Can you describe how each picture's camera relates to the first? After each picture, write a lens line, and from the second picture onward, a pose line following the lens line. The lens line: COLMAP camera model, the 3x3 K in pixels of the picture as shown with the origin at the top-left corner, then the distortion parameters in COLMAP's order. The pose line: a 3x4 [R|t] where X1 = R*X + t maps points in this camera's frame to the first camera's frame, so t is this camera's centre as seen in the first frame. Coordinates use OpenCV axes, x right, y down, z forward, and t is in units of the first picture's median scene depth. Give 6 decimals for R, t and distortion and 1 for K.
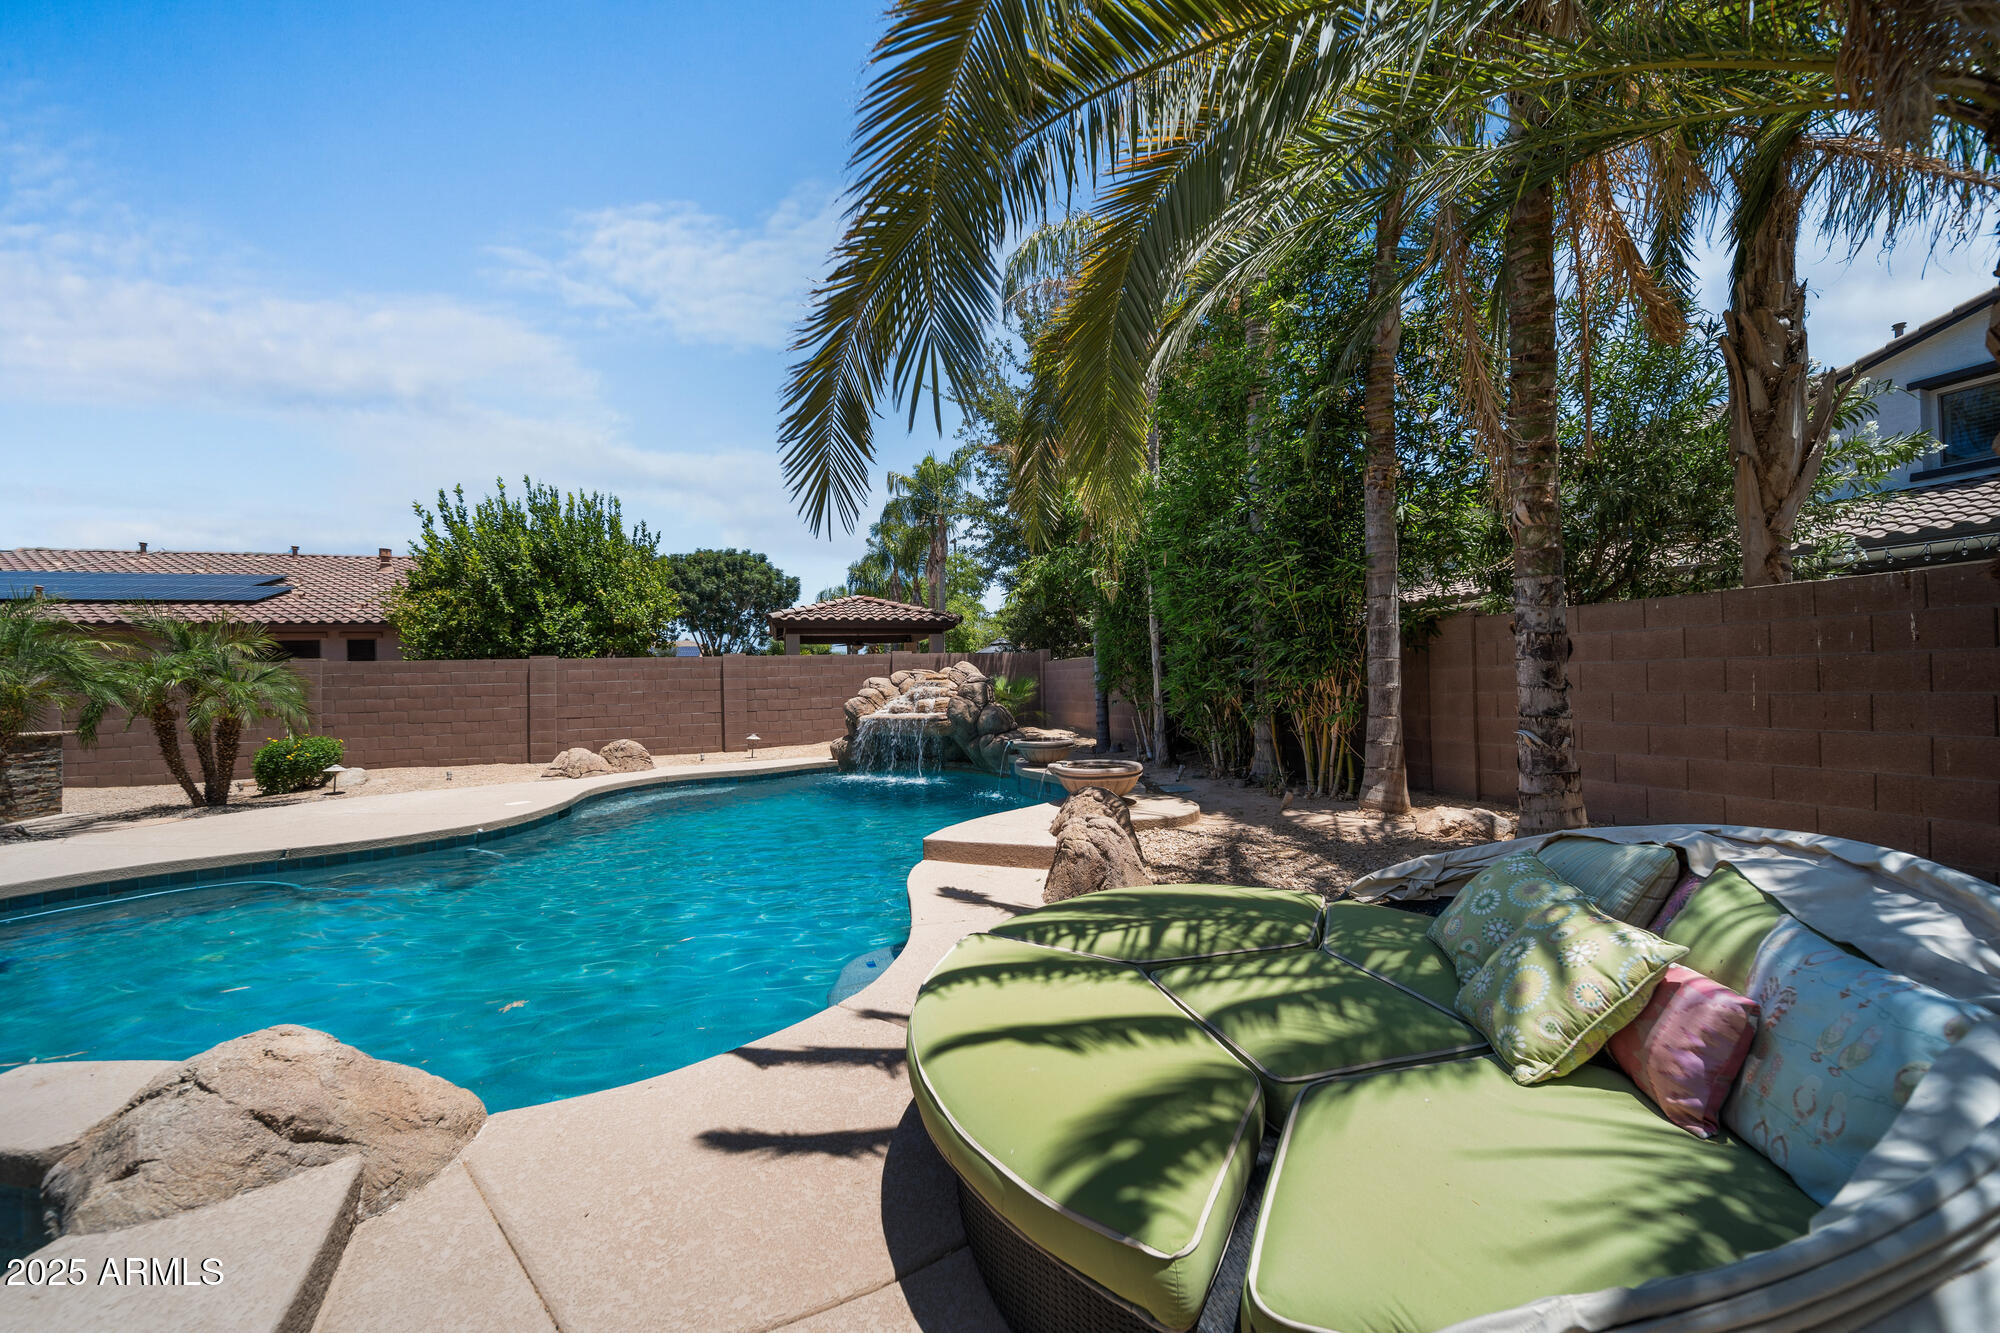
lens RADIAL K [[702.1, 0, 994.8], [0, 702.1, 674.5], [0, 0, 1]] dist [-0.000722, -0.000009]
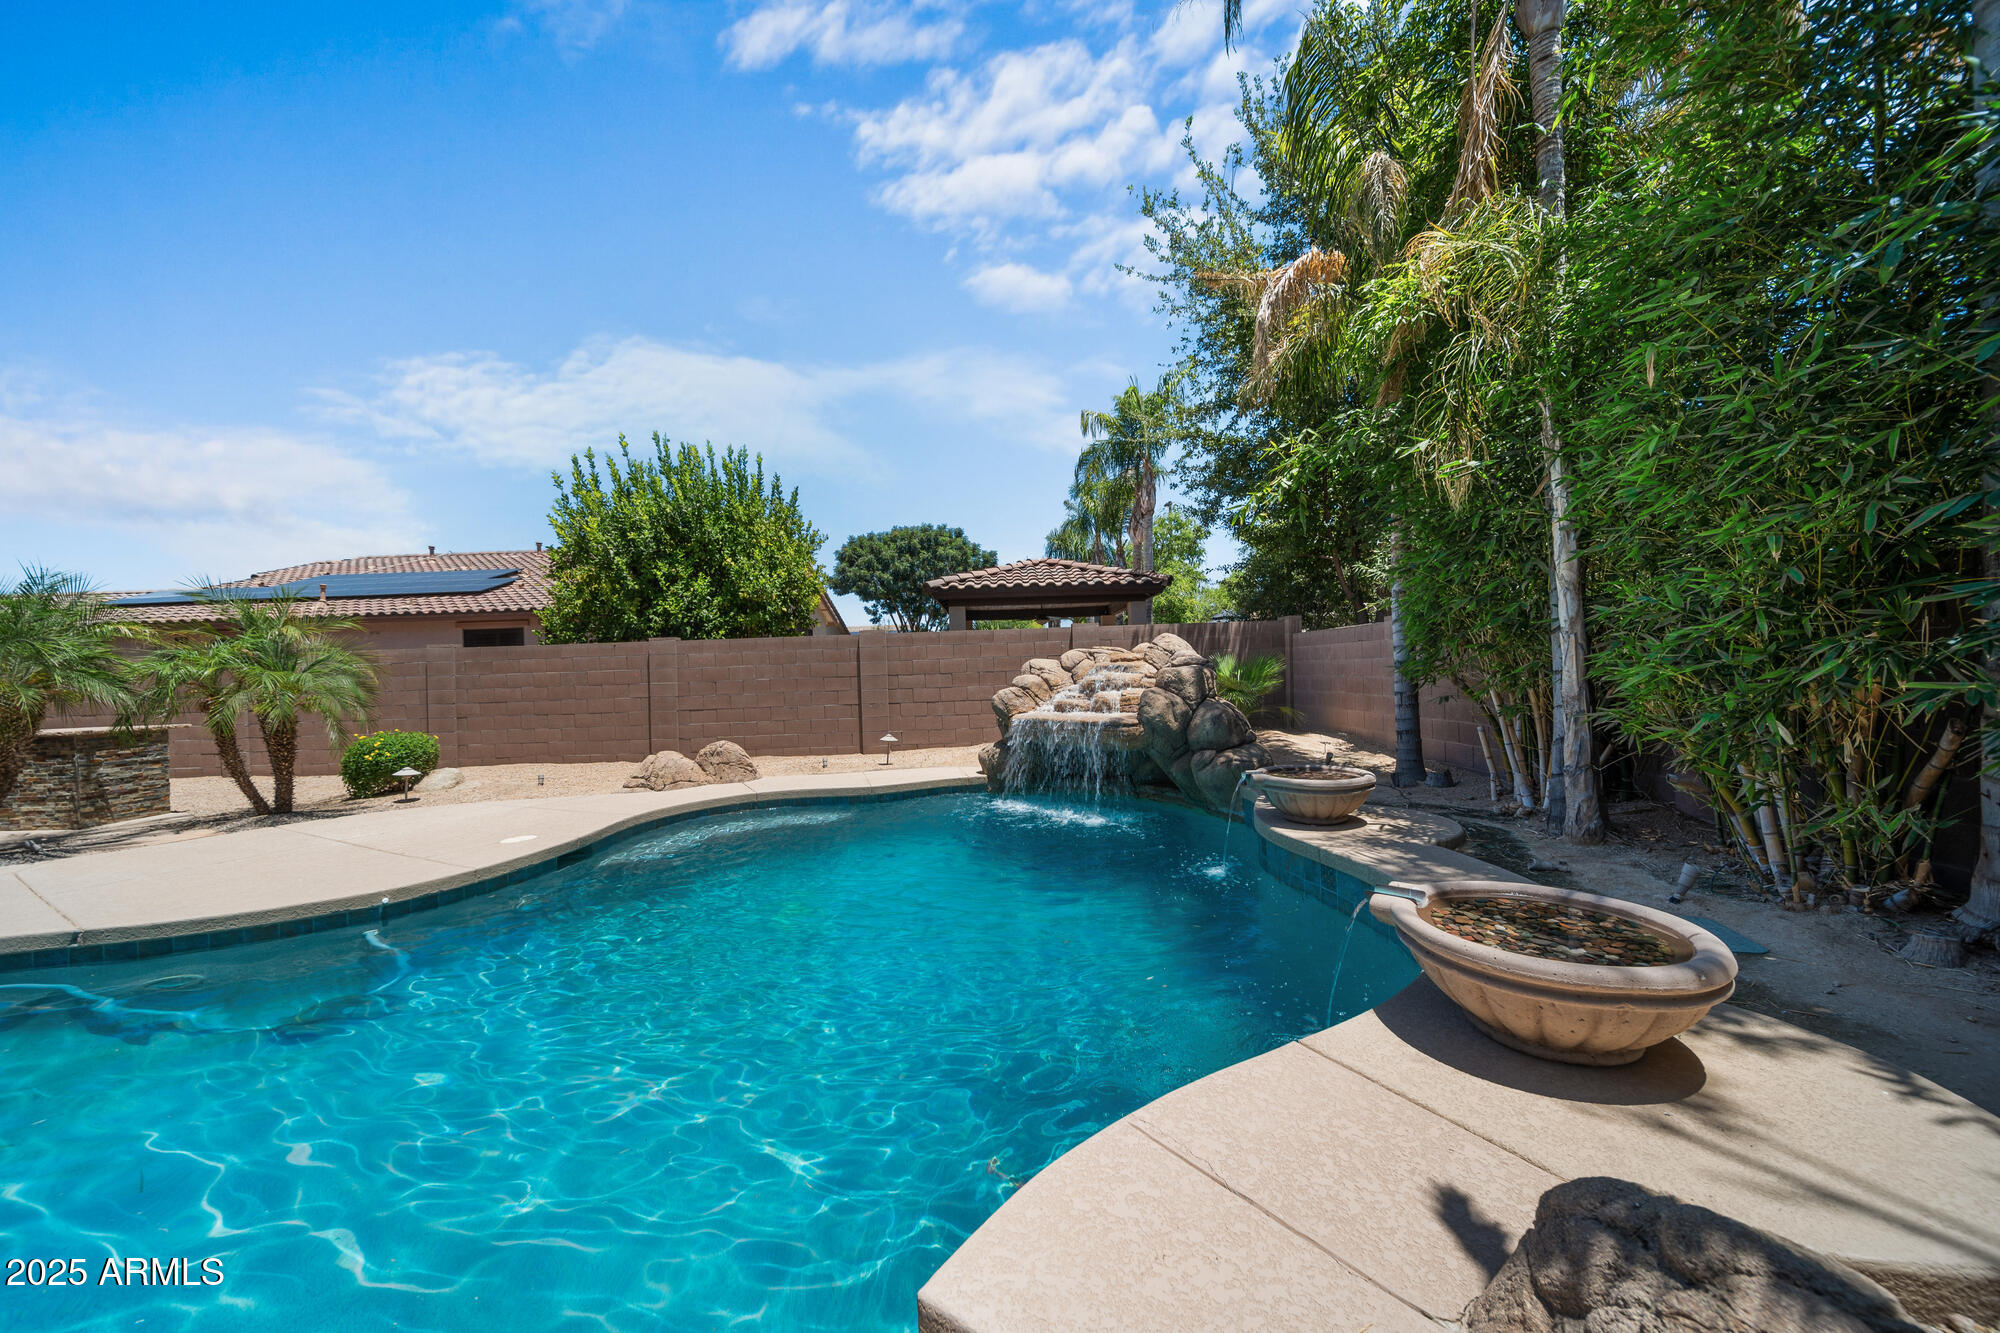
lens RADIAL K [[702.1, 0, 994.8], [0, 702.1, 674.5], [0, 0, 1]] dist [-0.000722, -0.000009]
pose [[0.952899, -0.002818, -0.303276, 0.001228], [0.011060, 0.999615, 0.025465, 0.001273], [0.303087, -0.027619, 0.952563, 0.301701]]
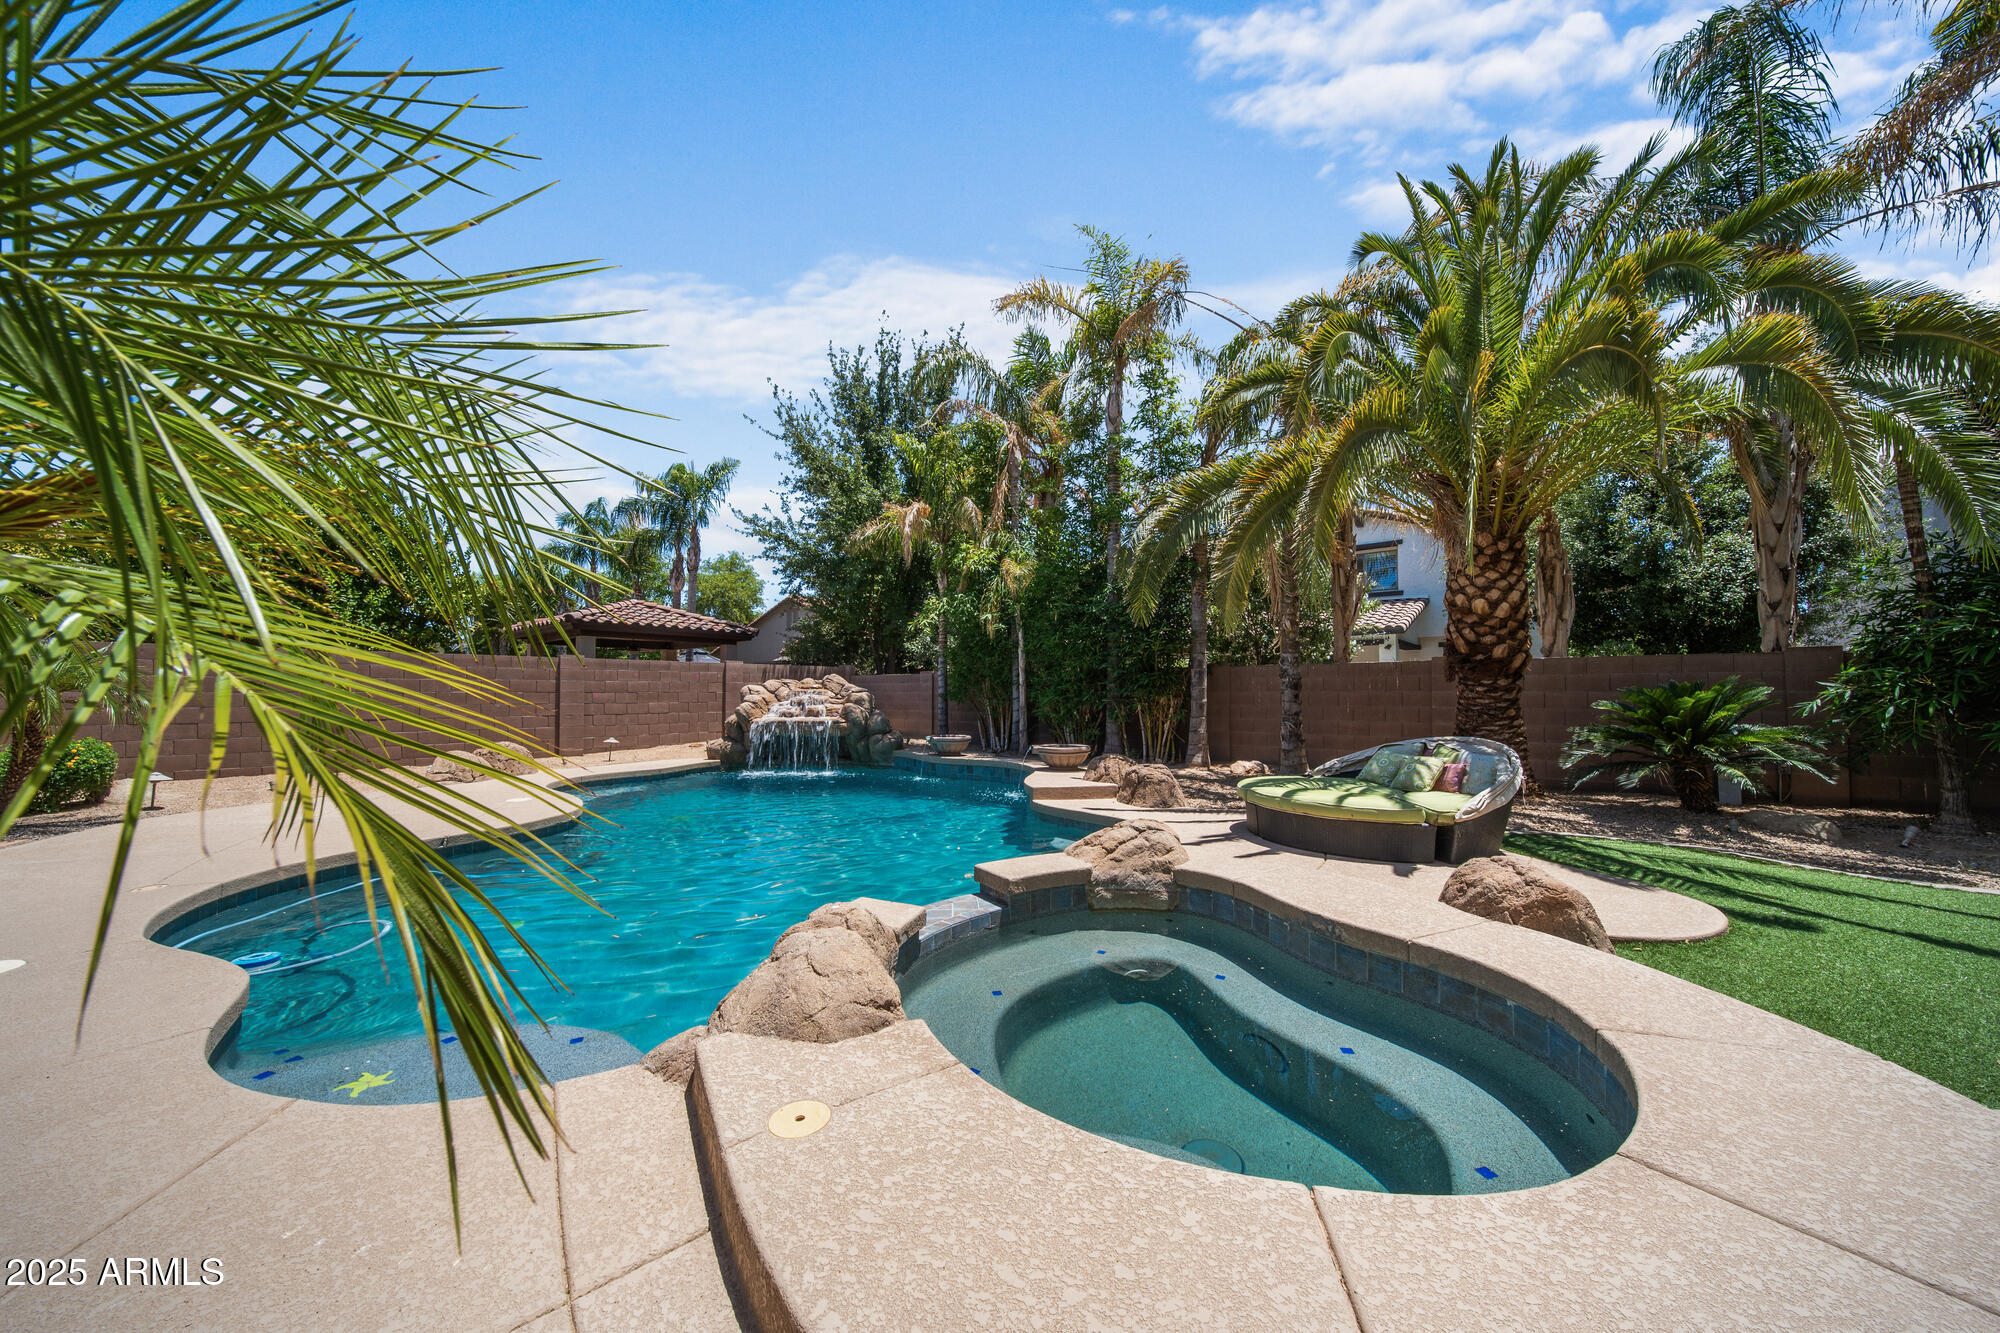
lens RADIAL K [[702.1, 0, 994.8], [0, 702.1, 674.5], [0, 0, 1]] dist [-0.000722, -0.000009]
pose [[0.844533, 0.042580, 0.533808, -0.418566], [-0.031153, 0.999052, -0.030404, 0.009146], [-0.534597, 0.009048, 0.845059, -0.133947]]
